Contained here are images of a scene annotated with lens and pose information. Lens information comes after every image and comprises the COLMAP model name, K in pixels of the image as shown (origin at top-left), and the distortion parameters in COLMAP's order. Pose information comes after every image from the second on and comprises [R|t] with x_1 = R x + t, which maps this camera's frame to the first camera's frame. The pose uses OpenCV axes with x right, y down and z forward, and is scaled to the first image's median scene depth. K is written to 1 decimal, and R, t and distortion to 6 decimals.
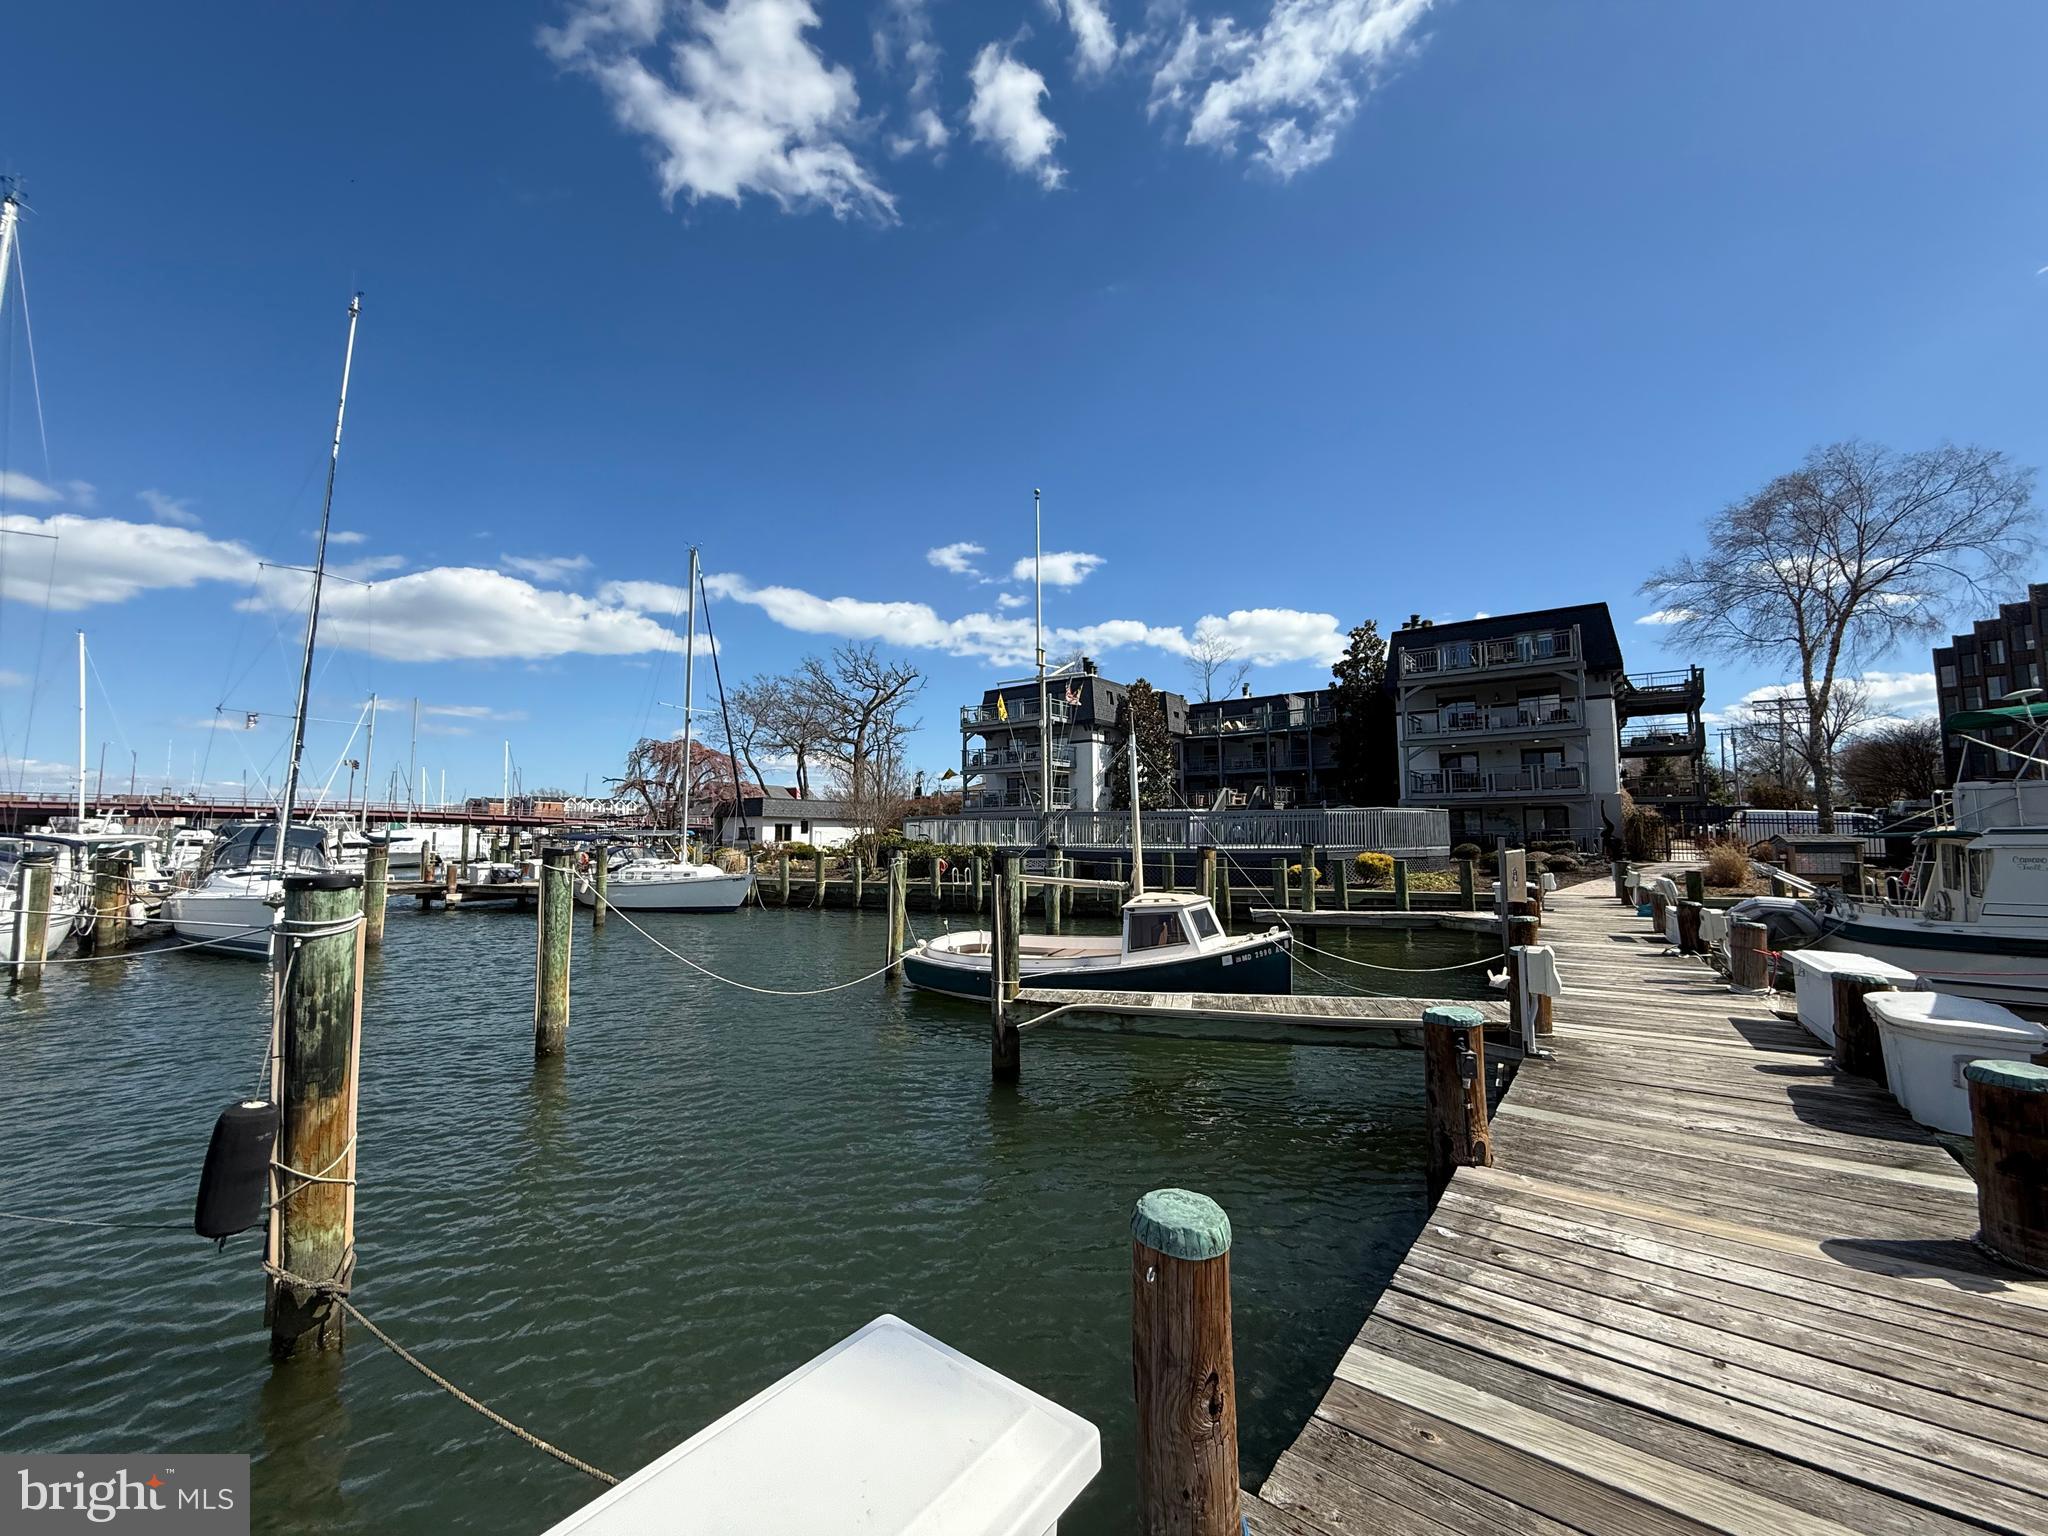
lens RADIAL K [[816.3, 0, 1019.1], [0, 816.3, 770.2], [0, 0, 1]] dist [0.001022, 0.000106]
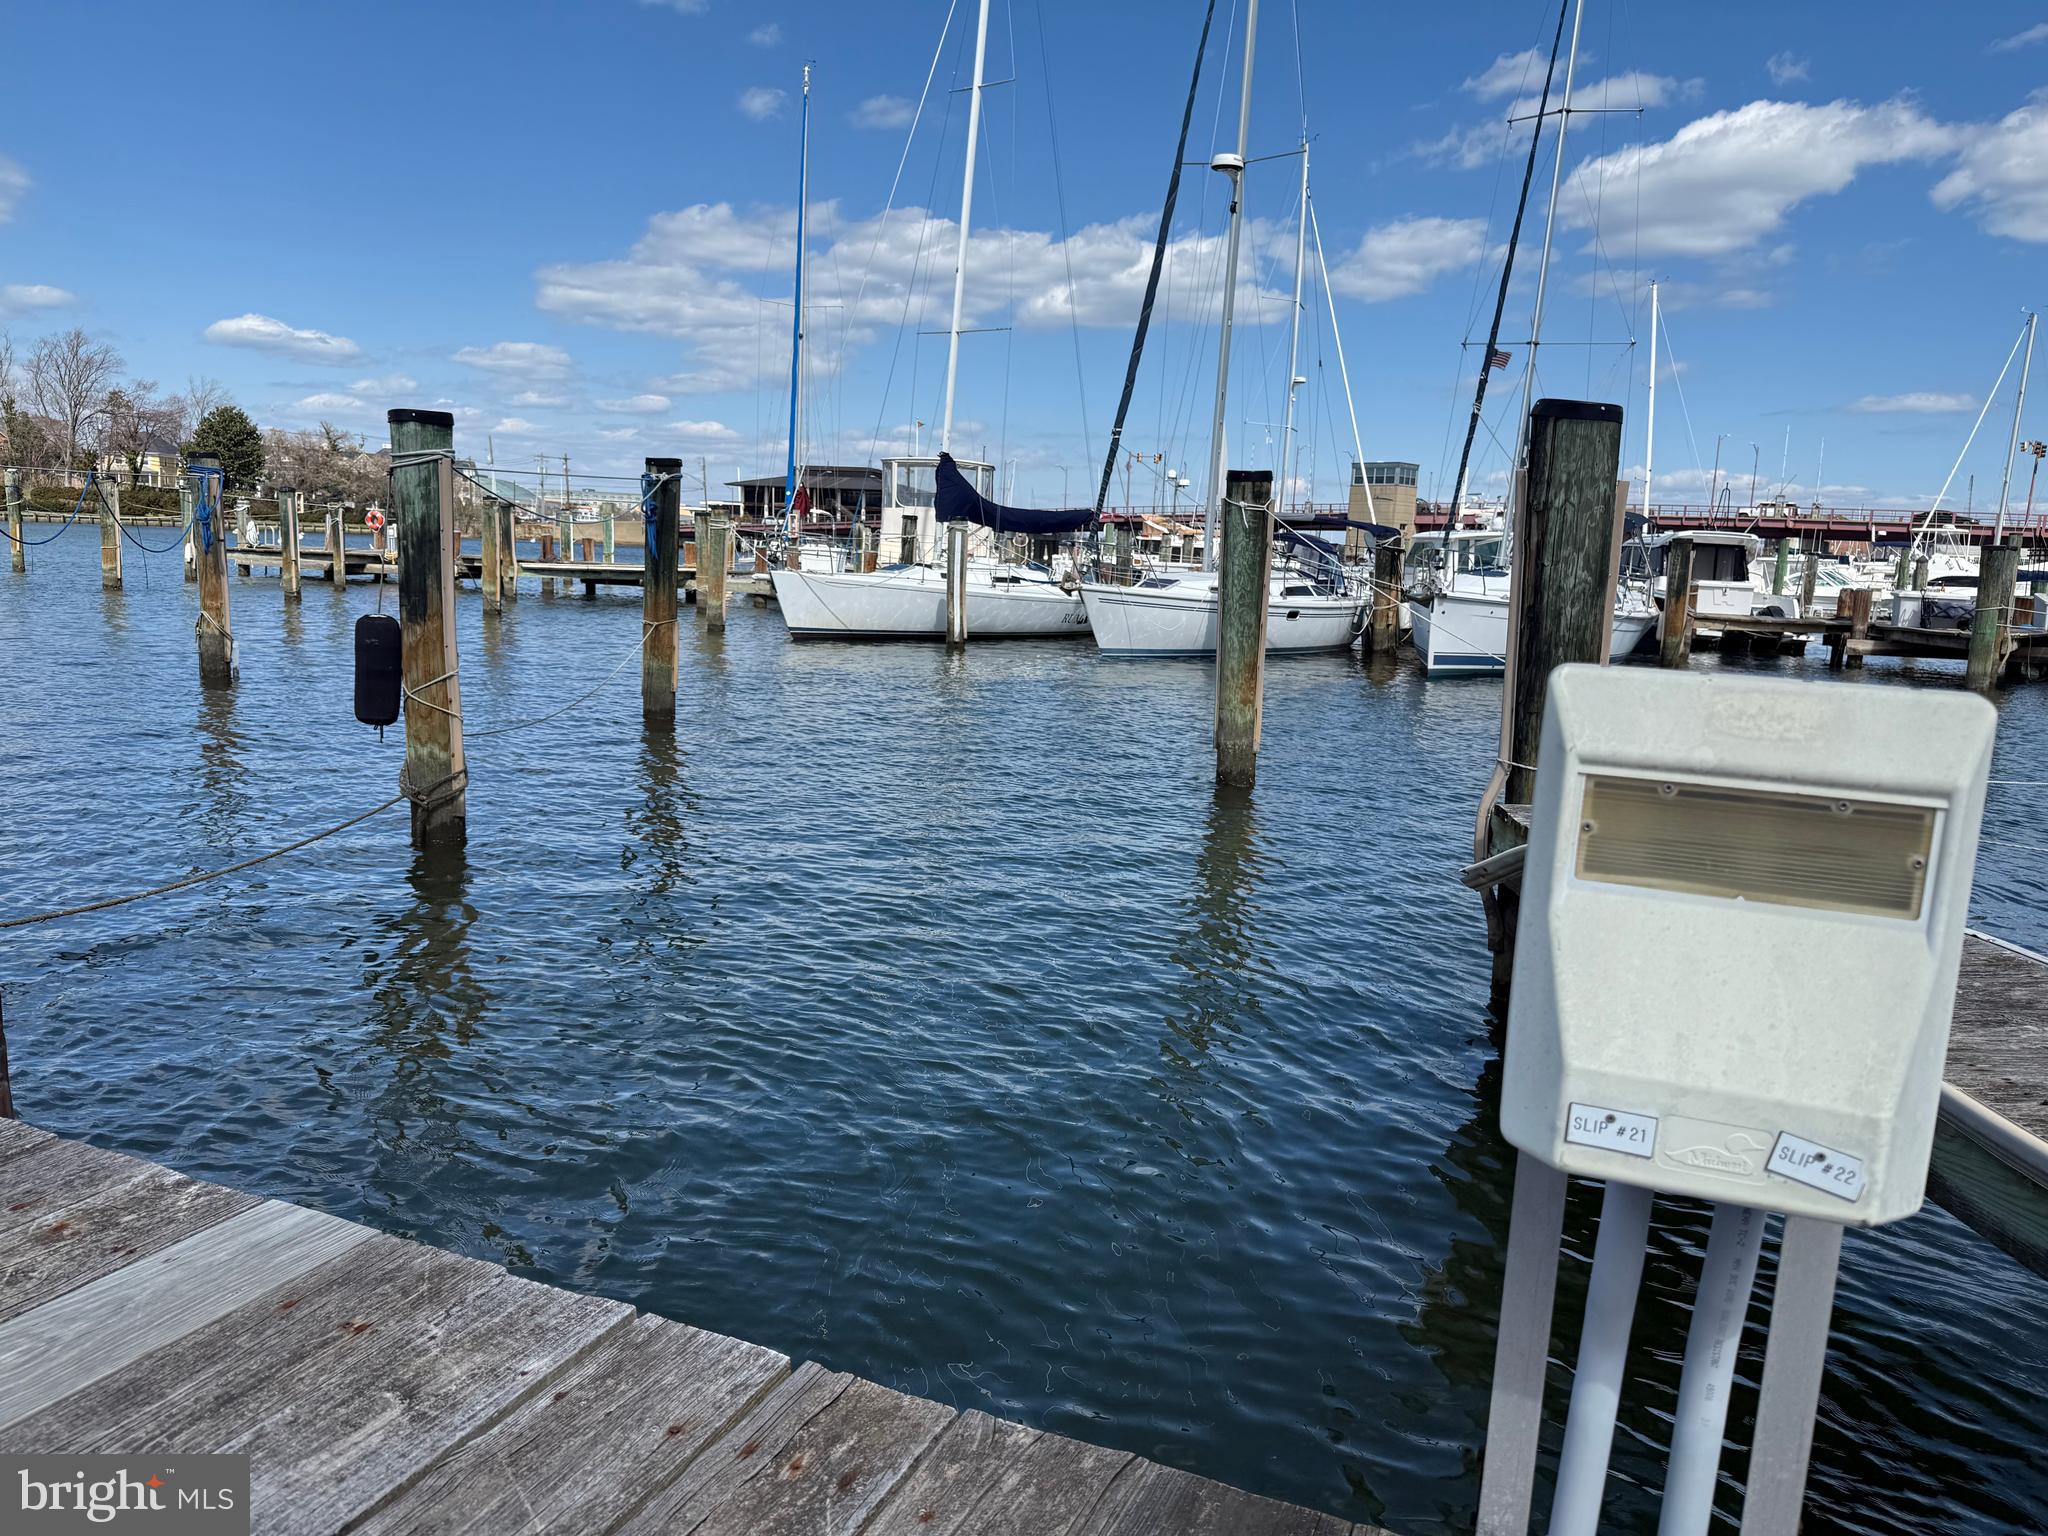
lens RADIAL K [[1423.5, 0, 1025.7], [0, 1423.5, 796.6], [0, 0, 1]] dist [0.074596, -0.094691]
pose [[0.236123, 0.177304, -0.955411, 0.121741], [0.038951, 0.980696, 0.191622, 0.030677], [0.970942, -0.082460, 0.224659, 0.139055]]
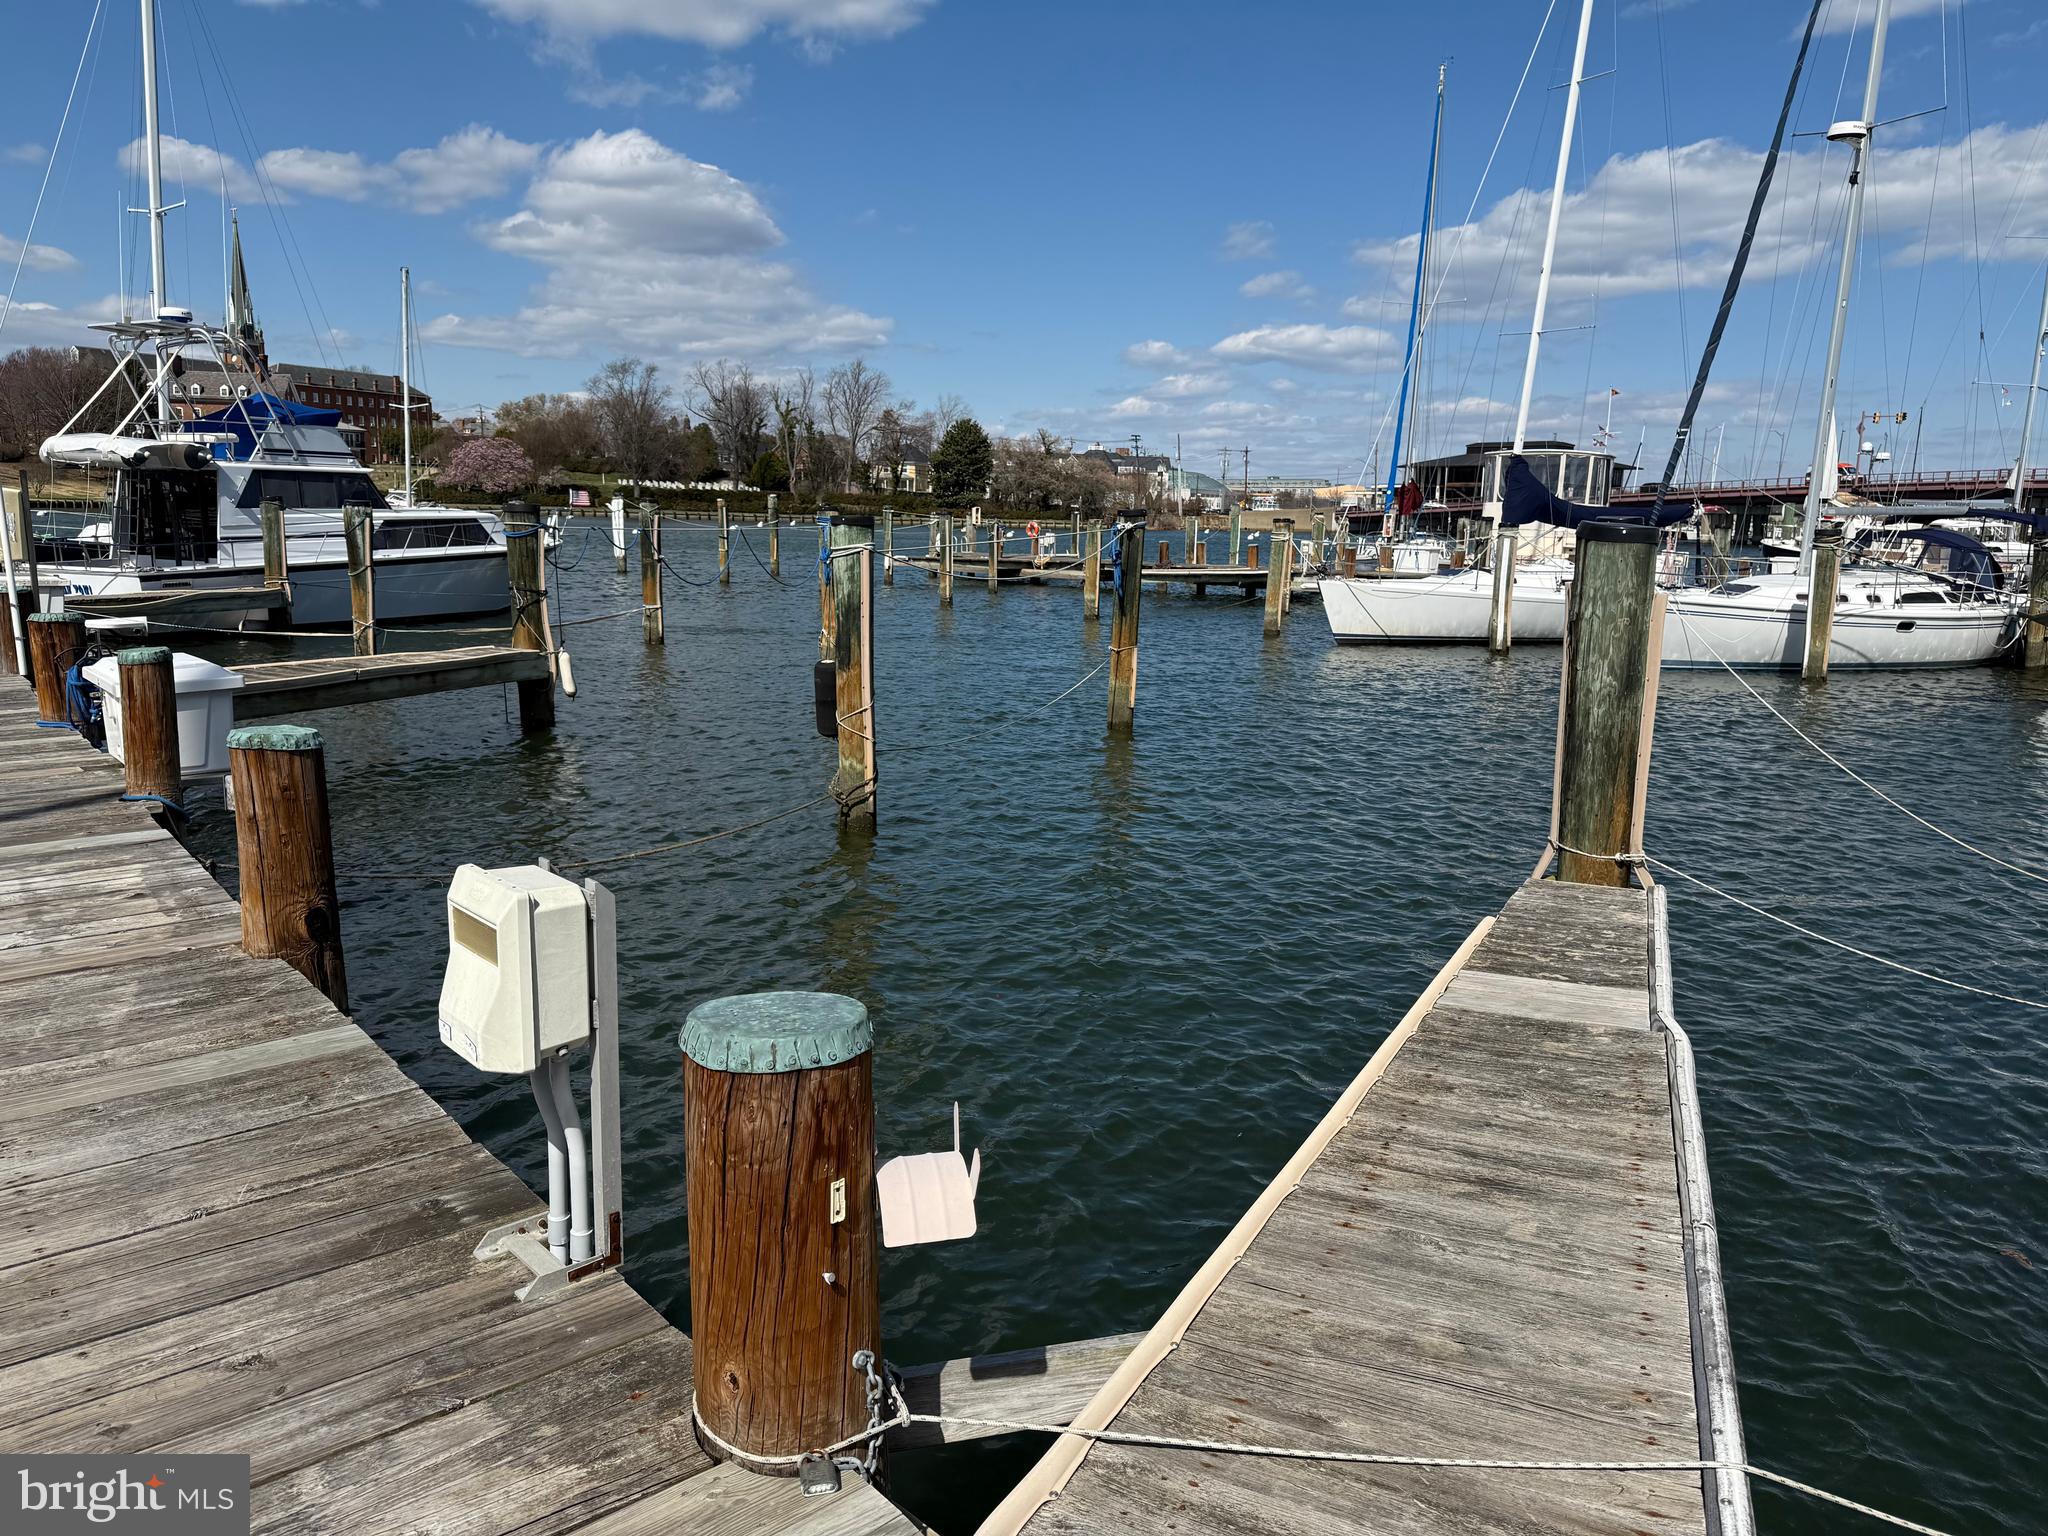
lens RADIAL K [[1419.4, 0, 1034.0], [0, 1419.4, 779.3], [0, 0, 1]] dist [0.107802, -0.151829]
pose [[-0.214940, 0.179198, -0.960046, 0.160900], [0.060926, 0.983568, 0.169947, 0.019120], [0.974725, -0.021964, -0.222326, 0.197308]]
